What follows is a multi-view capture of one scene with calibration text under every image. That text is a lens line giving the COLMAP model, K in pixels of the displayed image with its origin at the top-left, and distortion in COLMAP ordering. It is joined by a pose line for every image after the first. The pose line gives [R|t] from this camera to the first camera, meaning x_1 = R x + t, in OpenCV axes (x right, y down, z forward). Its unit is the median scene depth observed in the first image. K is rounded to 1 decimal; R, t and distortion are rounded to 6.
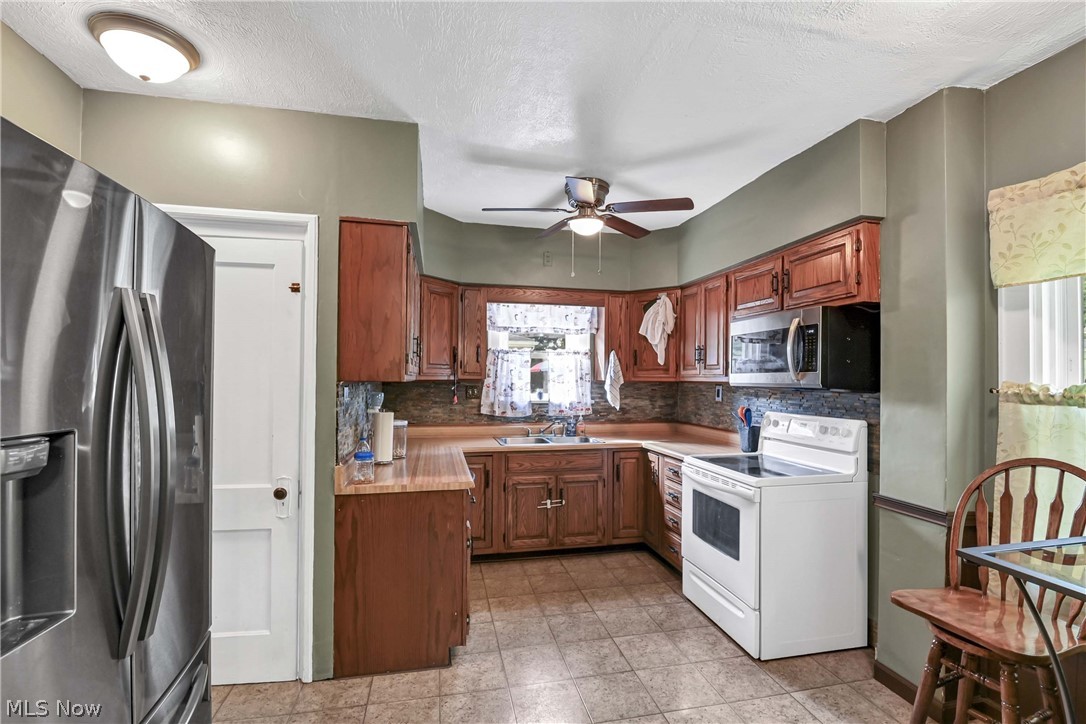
lens RADIAL K [[470.1, 0, 541.8], [0, 470.1, 377.5], [0, 0, 1]] dist [0.000779, 0.000108]
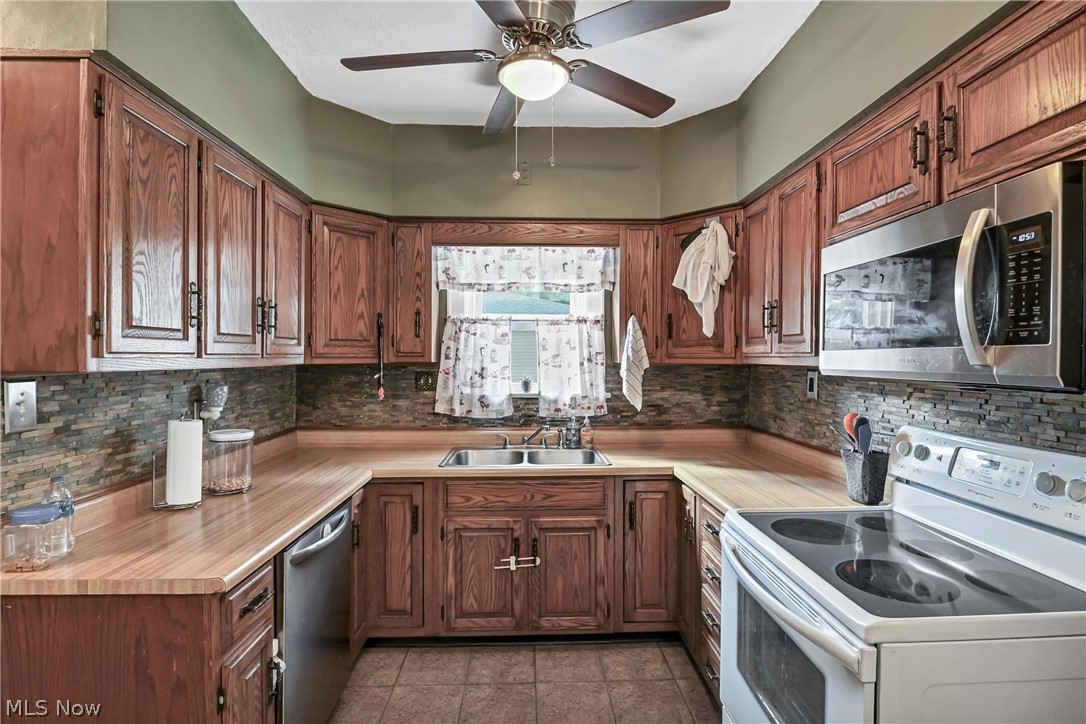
lens RADIAL K [[506.3, 0, 543.0], [0, 506.3, 362.0], [0, 0, 1]] dist [-0.003638, -0.001463]
pose [[0.983384, -0.004579, -0.181480, 0.169801], [0.006495, 0.999929, 0.009960, -0.002690], [0.181422, -0.010973, 0.983344, 0.341700]]
